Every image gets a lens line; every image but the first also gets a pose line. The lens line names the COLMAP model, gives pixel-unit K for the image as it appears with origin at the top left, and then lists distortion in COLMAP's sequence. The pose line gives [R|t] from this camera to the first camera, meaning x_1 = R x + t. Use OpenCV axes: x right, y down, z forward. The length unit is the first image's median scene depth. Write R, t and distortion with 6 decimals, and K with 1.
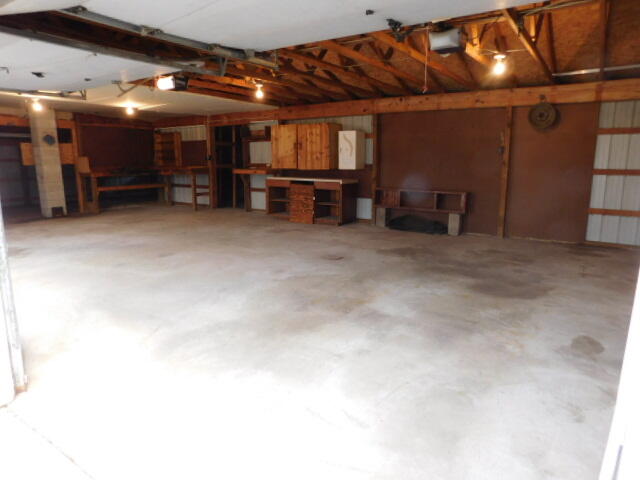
lens RADIAL K [[419.2, 0, 320.0], [0, 419.2, 240.0], [0, 0, 1]] dist [-0.094087, 0.075110]
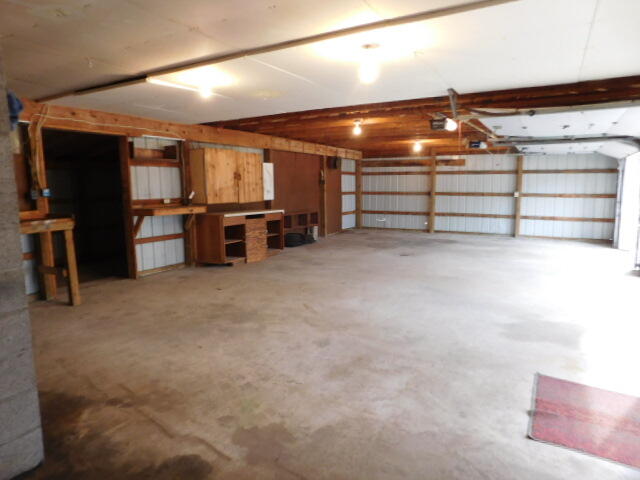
lens RADIAL K [[419.2, 0, 320.0], [0, 419.2, 240.0], [0, 0, 1]] dist [-0.094087, 0.075110]
pose [[-0.074656, -0.134296, 0.988125, -0.938121], [0.193104, 0.970188, 0.146447, -0.190112], [-0.978334, 0.201744, -0.046497, 0.898904]]
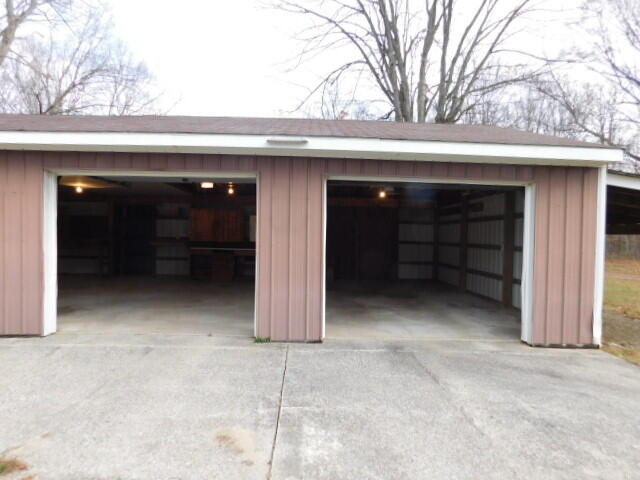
lens RADIAL K [[419.2, 0, 320.0], [0, 419.2, 240.0], [0, 0, 1]] dist [-0.094087, 0.075110]
pose [[0.806474, 0.007533, 0.591221, -0.580258], [0.096555, 0.984818, -0.144257, 0.051378], [-0.583332, 0.173424, 0.793503, -0.258836]]
